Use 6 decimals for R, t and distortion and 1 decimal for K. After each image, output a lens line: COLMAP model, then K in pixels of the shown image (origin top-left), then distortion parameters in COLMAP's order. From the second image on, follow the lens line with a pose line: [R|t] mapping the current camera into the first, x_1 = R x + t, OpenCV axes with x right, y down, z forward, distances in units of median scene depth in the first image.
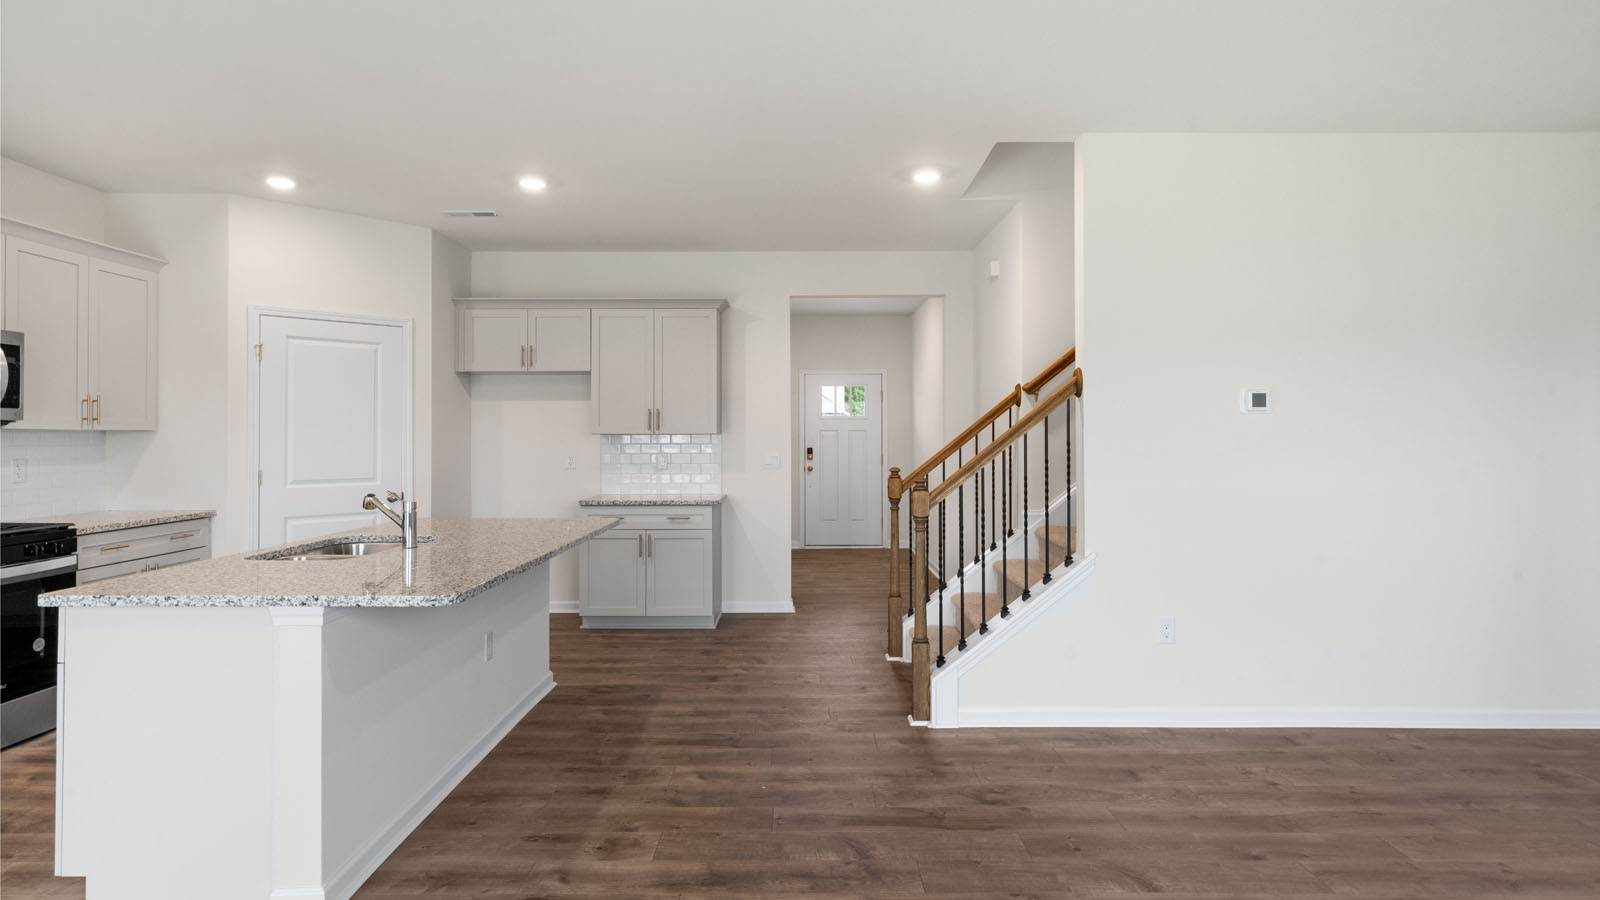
lens RADIAL K [[838.2, 0, 796.4], [0, 838.2, 430.6], [0, 0, 1]] dist [0.001188, 0.003104]
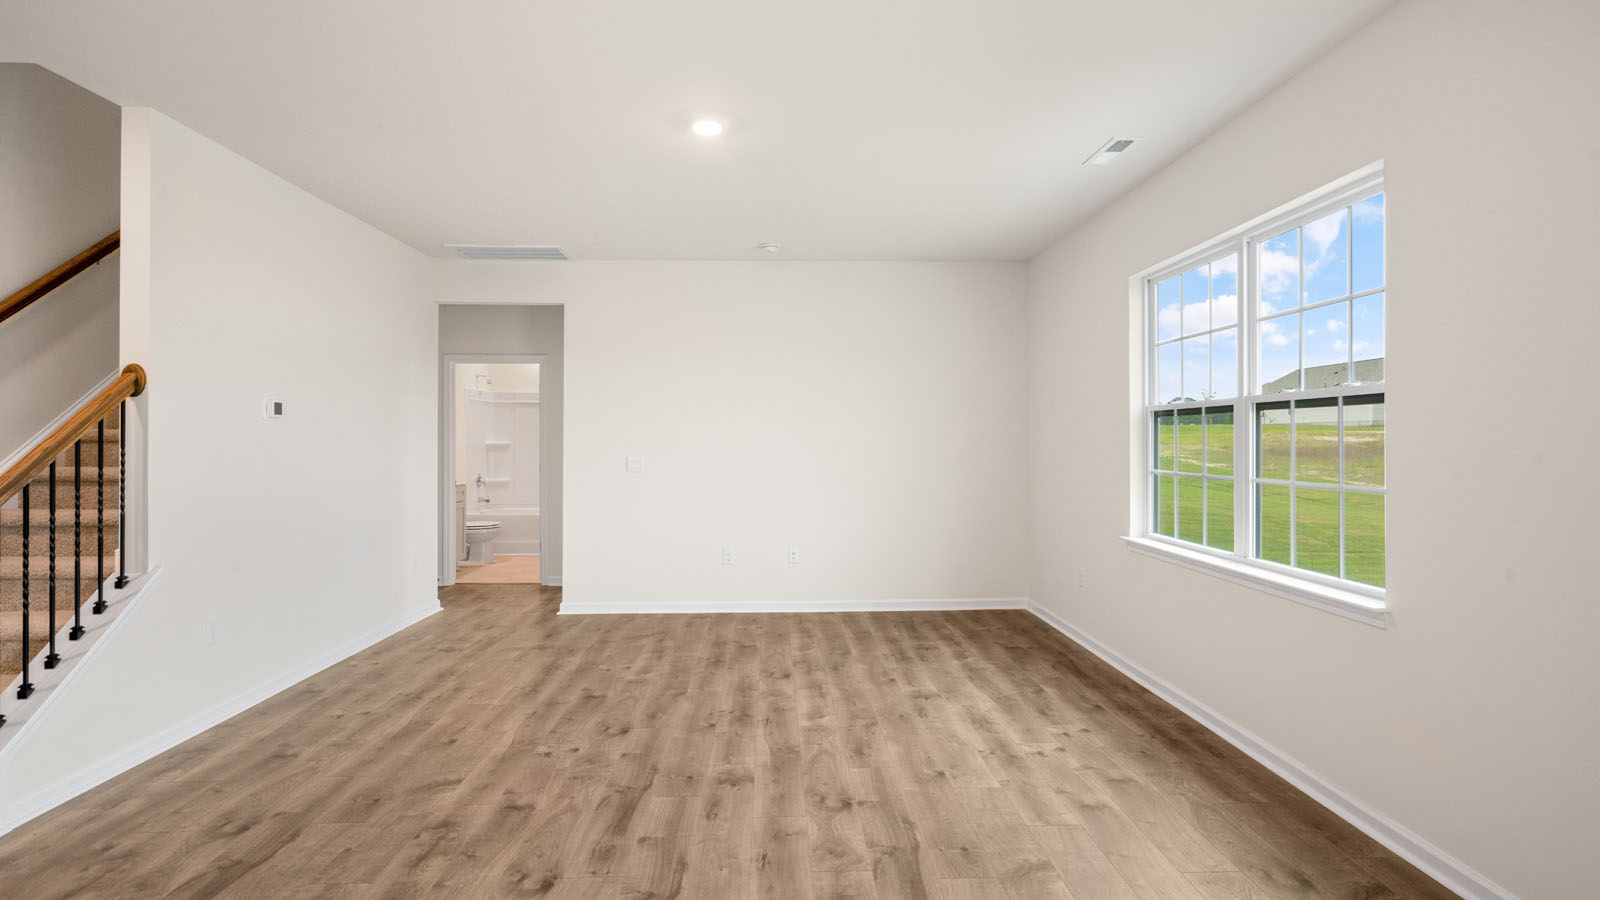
lens RADIAL K [[766.7, 0, 793.0], [0, 766.7, 438.0], [0, 0, 1]] dist [0.002040, 0.003057]
pose [[-0.031387, 0.002861, 0.999503, -0.455831], [-0.007943, 0.999964, -0.003111, 0.001578], [-0.999476, -0.008037, -0.031363, 0.290325]]
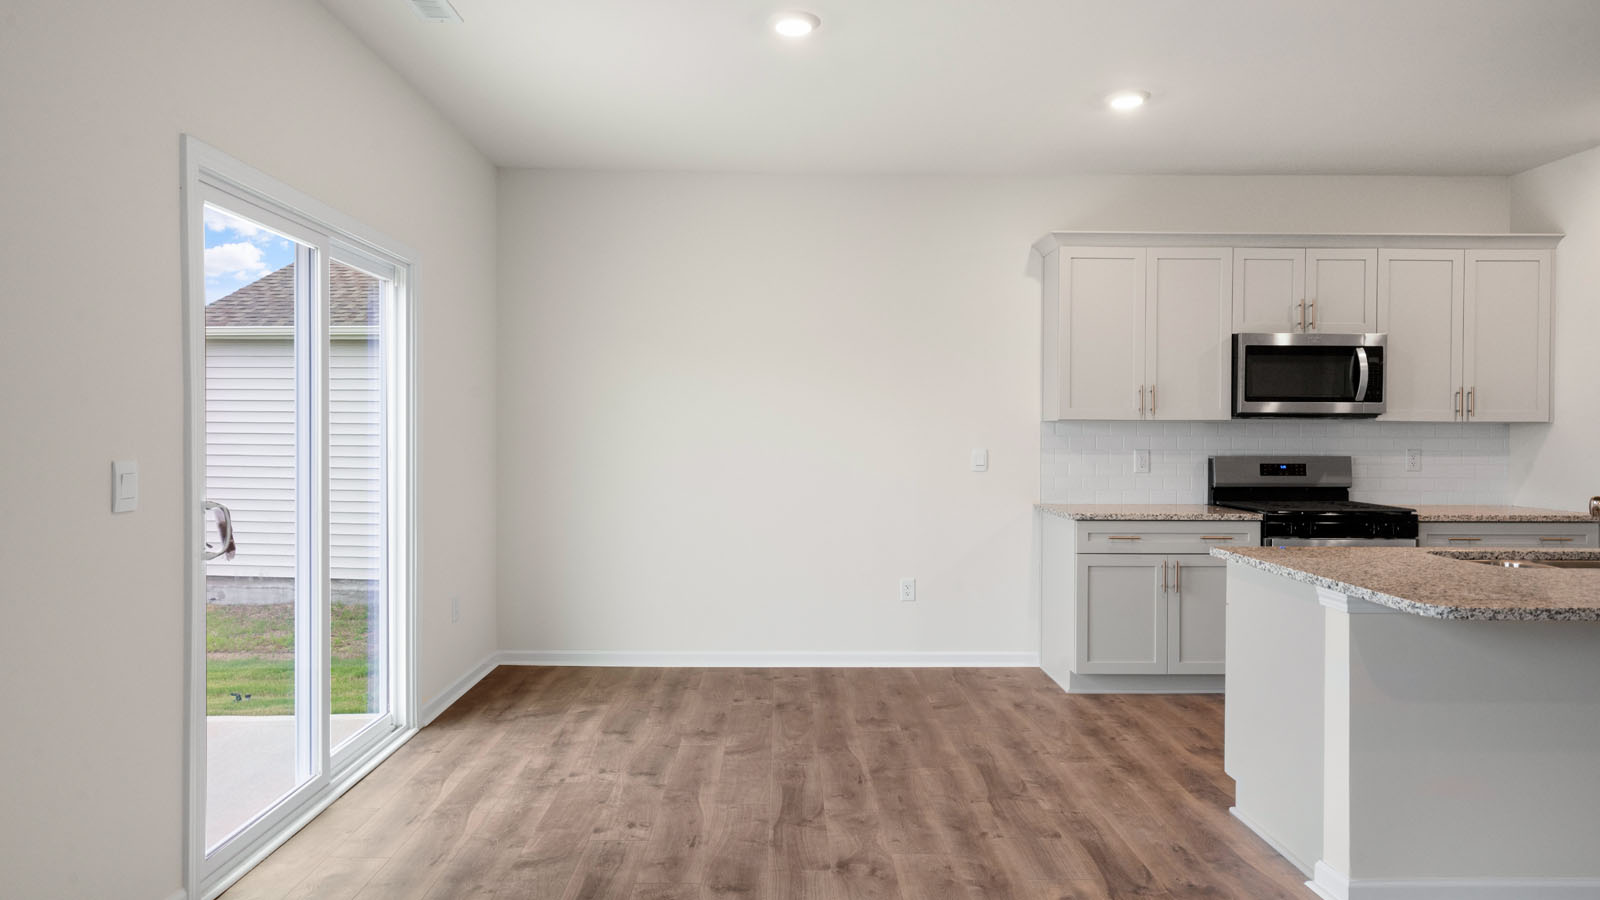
lens RADIAL K [[939.0, 0, 794.3], [0, 939.0, 442.5], [0, 0, 1]] dist [0.005125, 0.000161]
pose [[0.015800, 0.009082, -0.999834, 0.277942], [0.002928, 0.999954, 0.009129, 0.011274], [0.999871, -0.003072, 0.015773, 0.181357]]
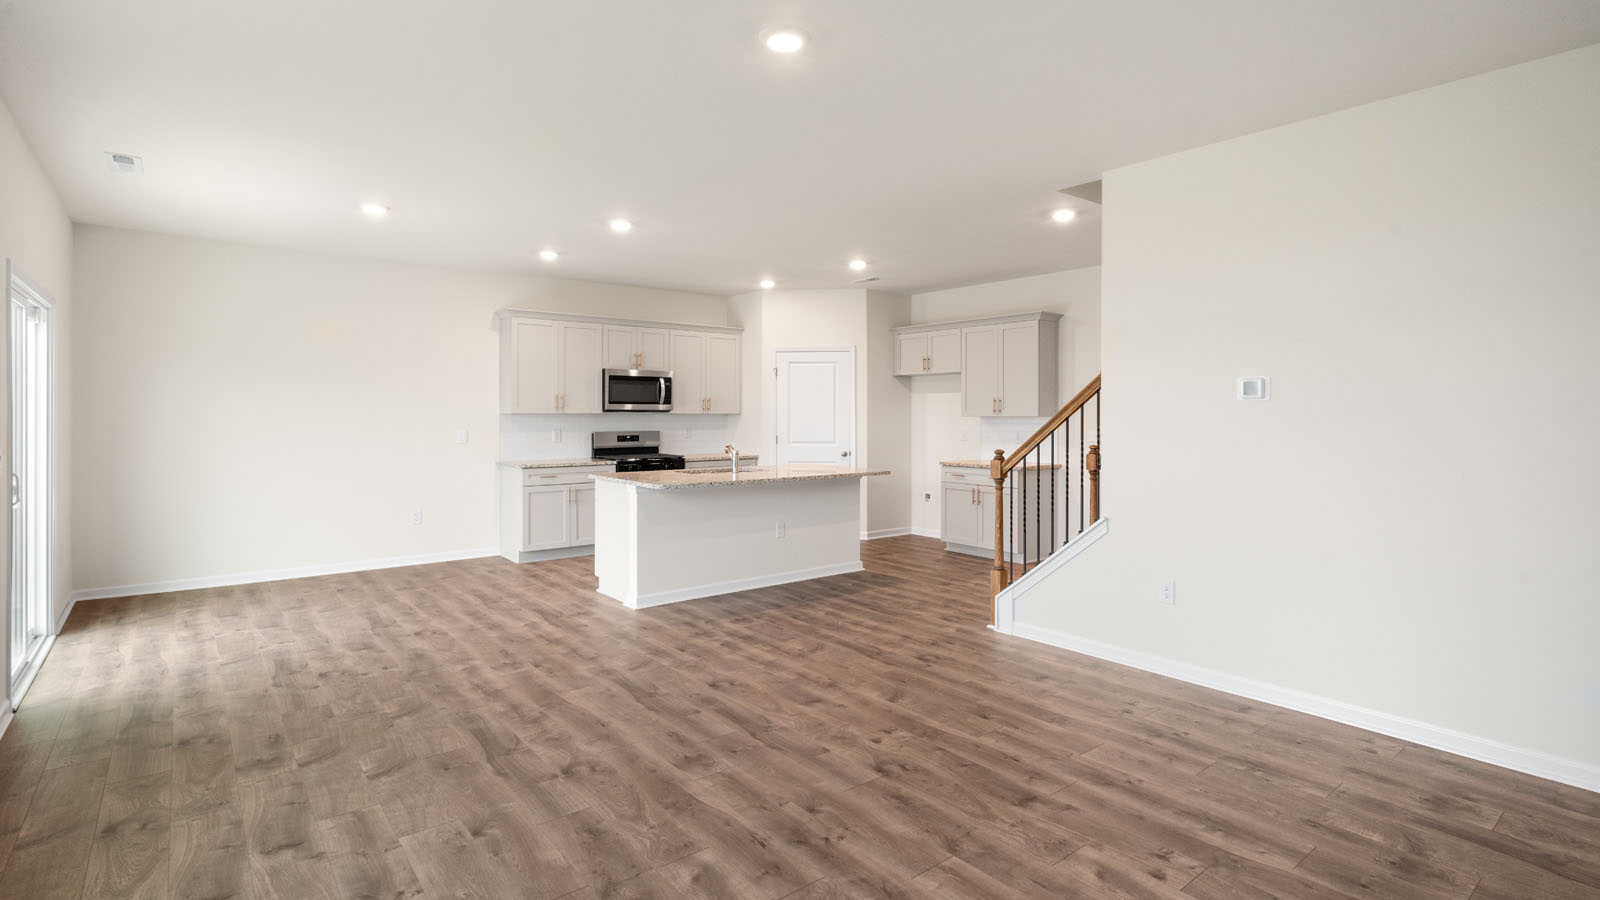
lens RADIAL K [[766.7, 0, 802.5], [0, 766.7, 415.7], [0, 0, 1]] dist [0.002040, 0.003057]
pose [[0.630383, 0.003211, -0.776278, 0.832257], [0.003514, 0.999969, 0.006990, -0.009471], [0.776277, -0.007134, 0.630352, -0.037698]]
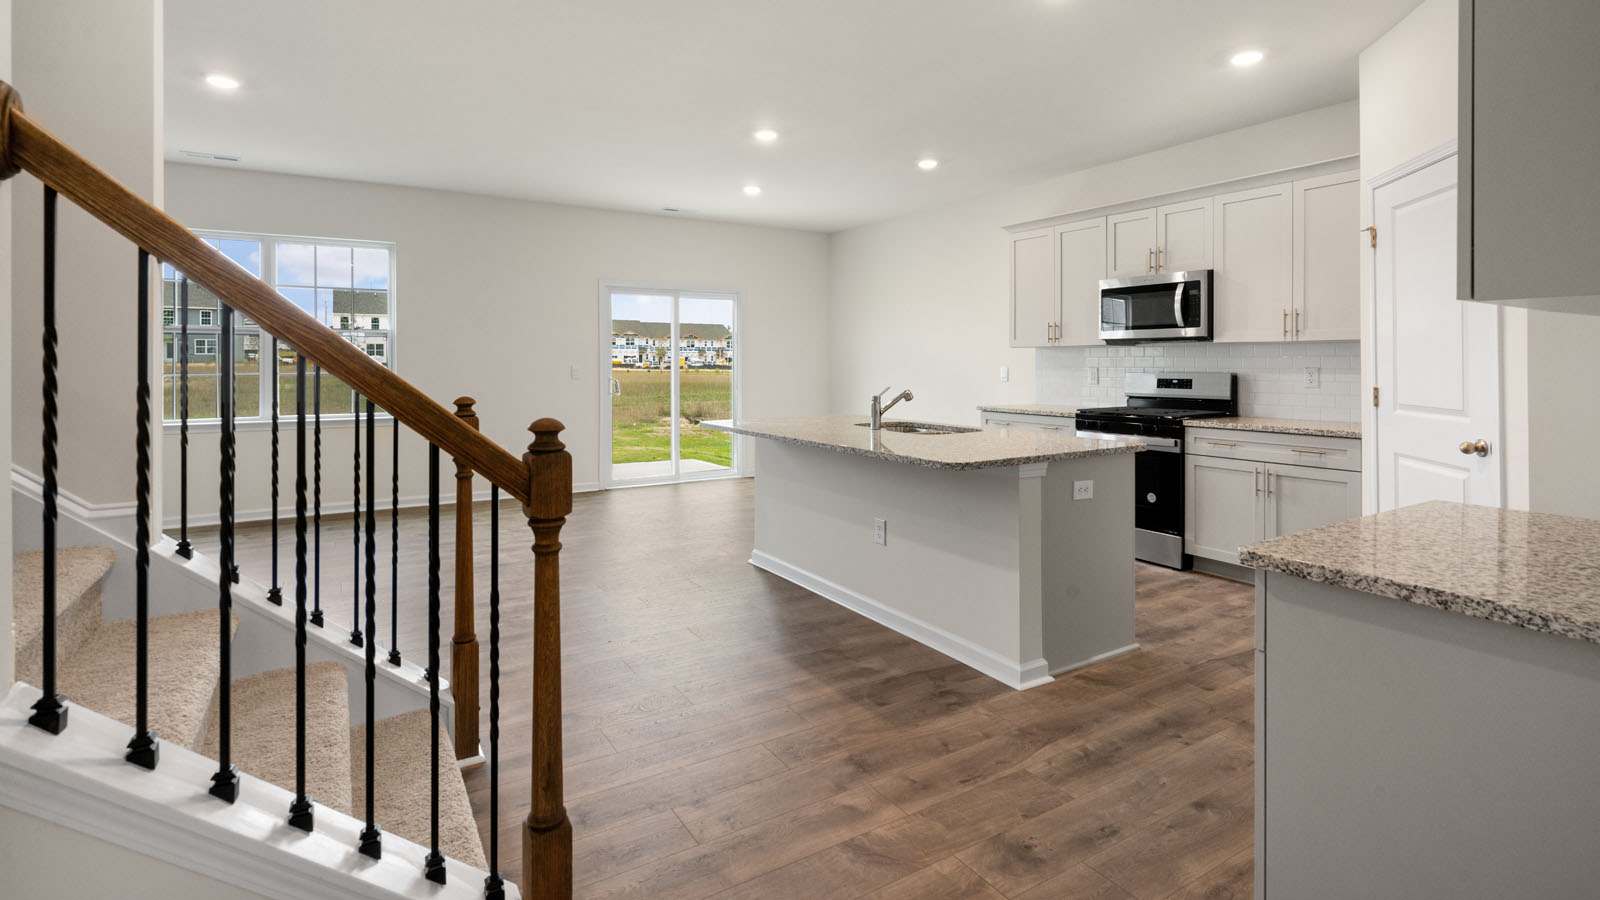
lens RADIAL K [[756.2, 0, 808.7], [0, 756.2, 366.2], [0, 0, 1]] dist [0.000080, 0.001091]
pose [[-0.842948, 0.004721, -0.537974, 0.216995], [0.006081, 0.999981, -0.000752, 0.028473], [0.537960, -0.003905, -0.842961, 1.505031]]
